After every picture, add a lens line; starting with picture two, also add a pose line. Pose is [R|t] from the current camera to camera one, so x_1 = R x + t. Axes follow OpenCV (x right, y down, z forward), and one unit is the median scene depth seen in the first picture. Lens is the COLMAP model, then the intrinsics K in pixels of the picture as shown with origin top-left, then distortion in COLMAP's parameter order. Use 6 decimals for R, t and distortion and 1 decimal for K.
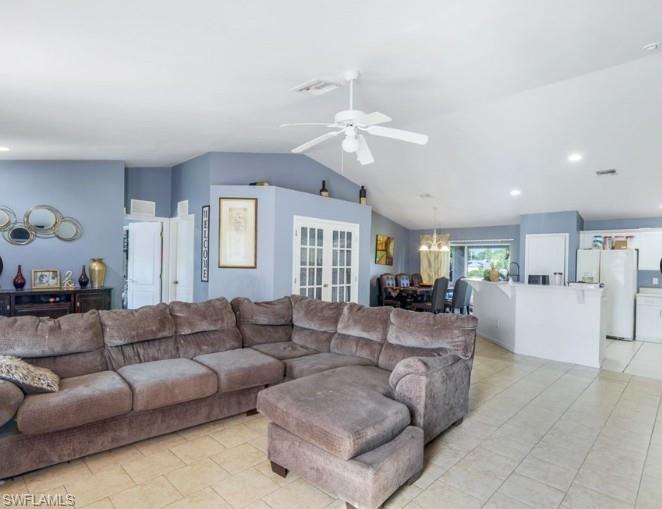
lens RADIAL K [[372.0, 0, 327.8], [0, 372.0, 261.4], [0, 0, 1]] dist [0.006971, 0.001721]
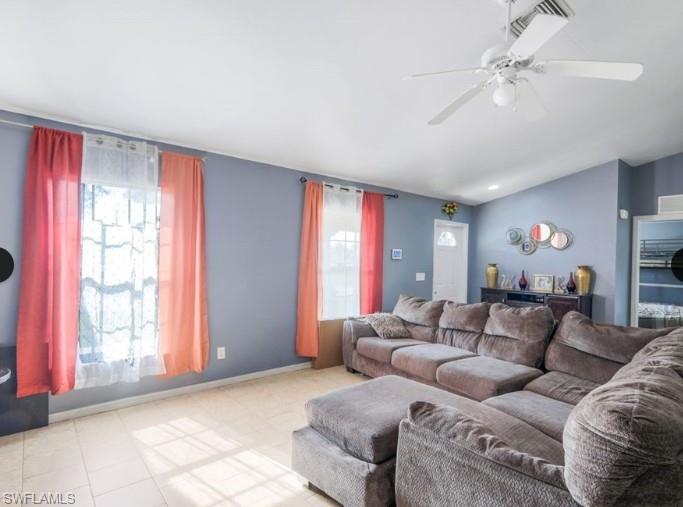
lens RADIAL K [[371.0, 0, 342.5], [0, 371.0, 264.1], [0, 0, 1]] dist [0.006861, 0.000570]
pose [[-0.102217, -0.009241, -0.994719, 0.329624], [-0.022394, 0.999725, -0.006986, 0.006766], [0.994510, 0.021562, -0.102396, 0.326146]]
